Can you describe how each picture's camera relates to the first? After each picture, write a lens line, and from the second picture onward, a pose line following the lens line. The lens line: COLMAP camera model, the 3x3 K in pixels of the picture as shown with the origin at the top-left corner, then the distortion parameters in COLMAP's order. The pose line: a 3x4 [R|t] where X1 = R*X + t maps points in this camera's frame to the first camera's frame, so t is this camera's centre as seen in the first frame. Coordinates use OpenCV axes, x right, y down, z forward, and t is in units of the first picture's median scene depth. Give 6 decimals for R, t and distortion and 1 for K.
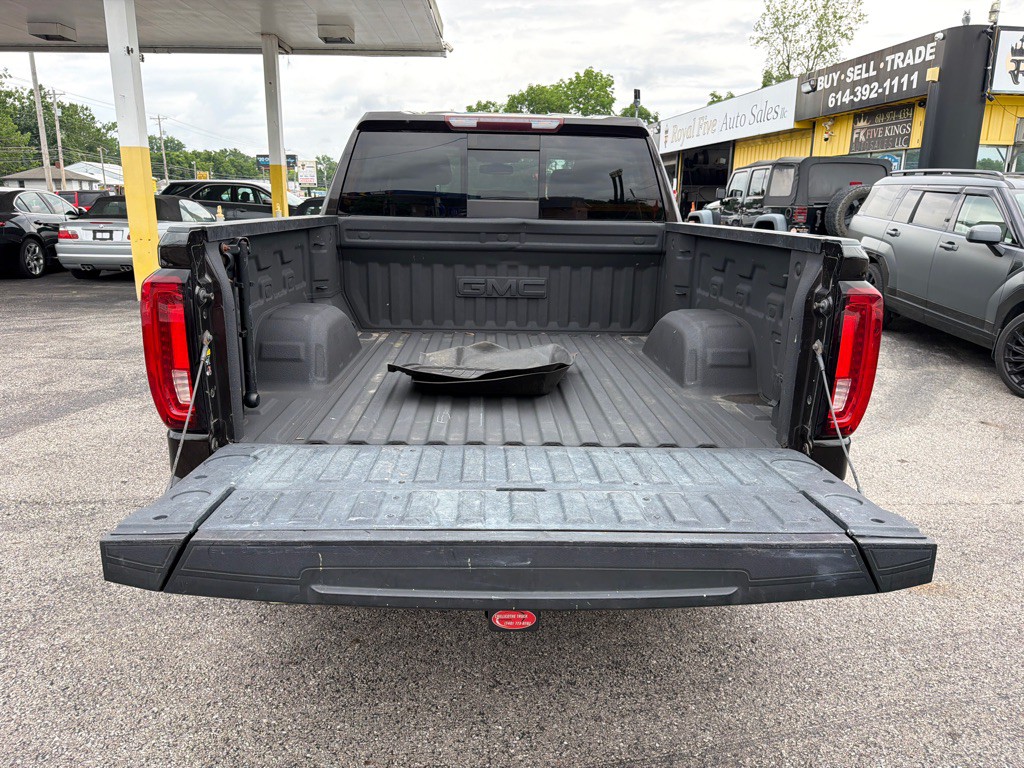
lens RADIAL K [[717.2, 0, 507.8], [0, 717.2, 385.4], [0, 0, 1]] dist [0.041095, -0.049352]
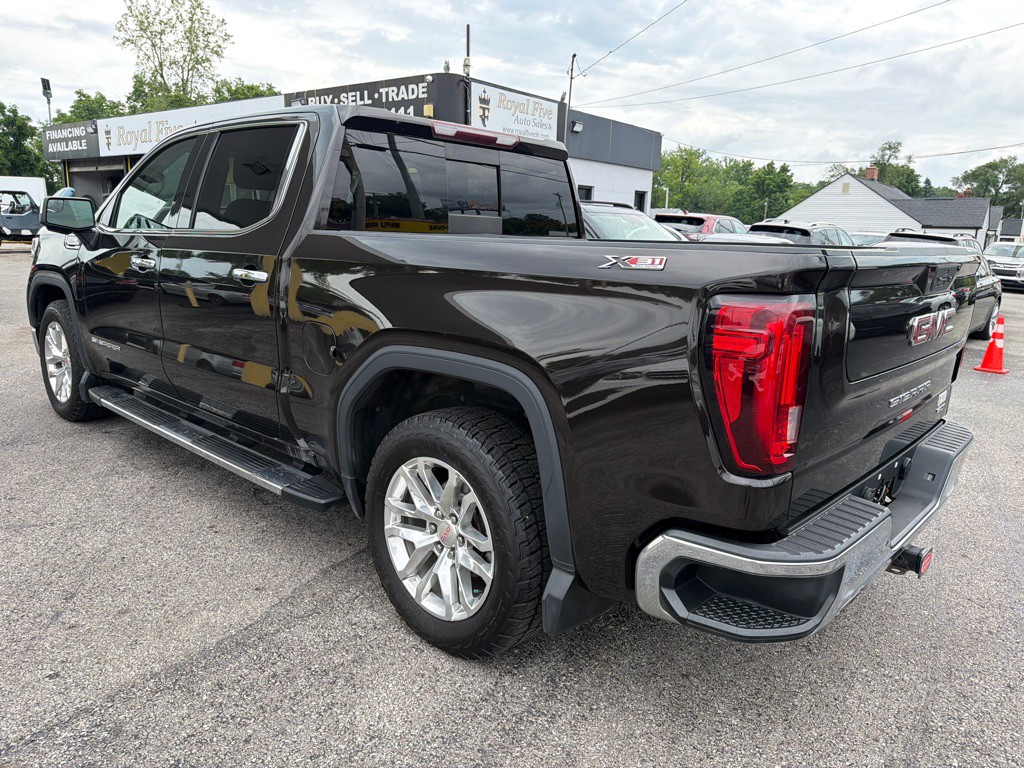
lens RADIAL K [[722.6, 0, 512.9], [0, 722.6, 385.2], [0, 0, 1]] dist [0.025395, -0.040607]
pose [[0.698032, -0.146133, 0.700996, -0.197553], [0.157517, 0.986312, 0.048761, -0.022013], [-0.698527, 0.076382, 0.711496, 0.088985]]
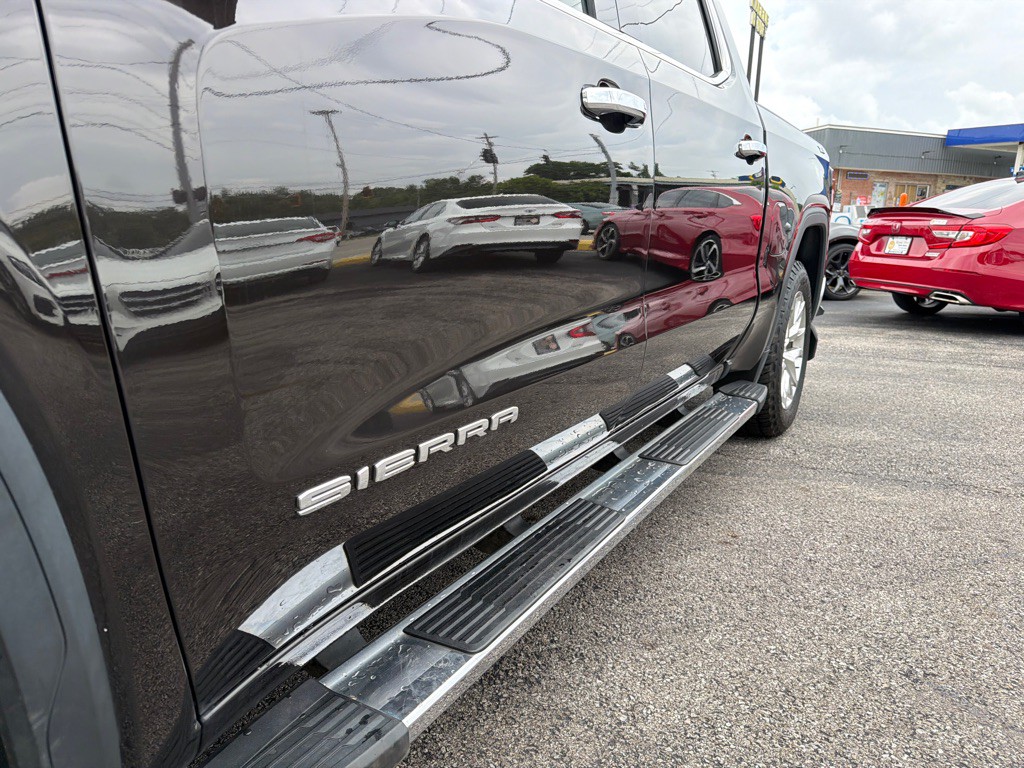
lens RADIAL K [[717.2, 0, 518.0], [0, 717.2, 390.9], [0, 0, 1]] dist [0.041095, -0.049352]
pose [[-0.846556, -0.151763, 0.510207, -0.135866], [0.102811, 0.893829, 0.436462, -0.092540], [-0.522277, 0.421944, -0.741073, 0.510212]]
